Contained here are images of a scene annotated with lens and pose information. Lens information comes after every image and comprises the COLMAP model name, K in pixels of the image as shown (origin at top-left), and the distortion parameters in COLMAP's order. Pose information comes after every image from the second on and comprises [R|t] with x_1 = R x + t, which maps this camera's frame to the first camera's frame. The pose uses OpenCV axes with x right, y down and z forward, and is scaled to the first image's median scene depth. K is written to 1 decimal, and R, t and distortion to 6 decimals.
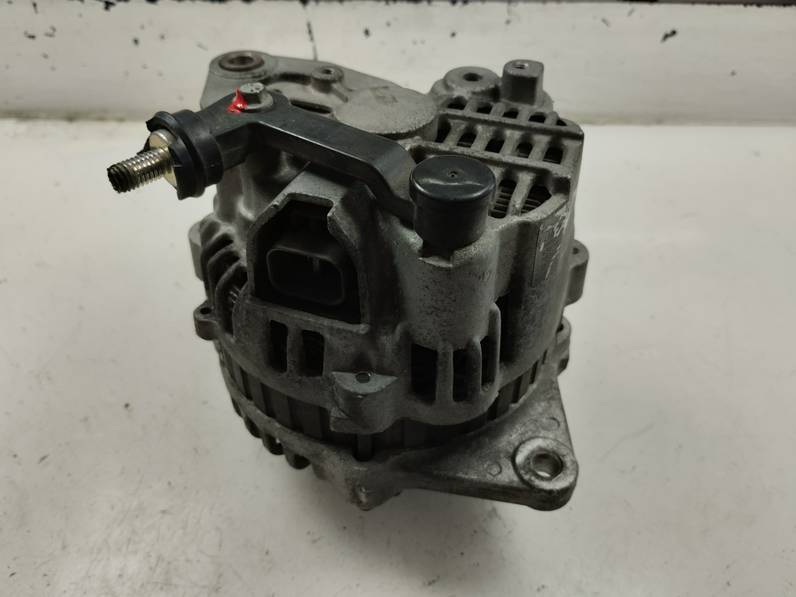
lens RADIAL K [[676.3, 0, 398.0], [0, 676.3, 298.5], [0, 0, 1]] dist [0.049401, -0.096855]
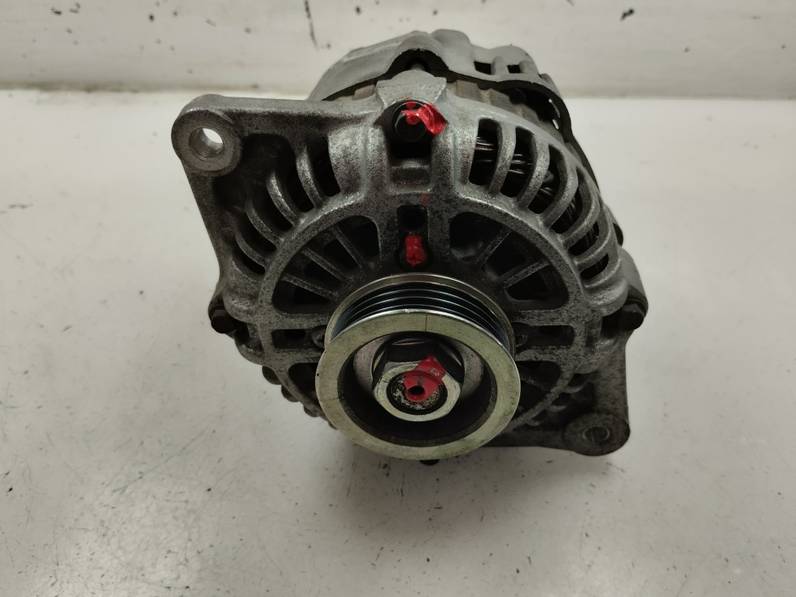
lens RADIAL K [[676.3, 0, 398.0], [0, 676.3, 298.5], [0, 0, 1]] dist [0.049401, -0.096855]
pose [[0.999984, 0.000947, 0.005630, 0.022123], [-0.000538, 0.997396, -0.072112, 0.252234], [-0.005683, 0.072108, 0.997381, -0.130042]]
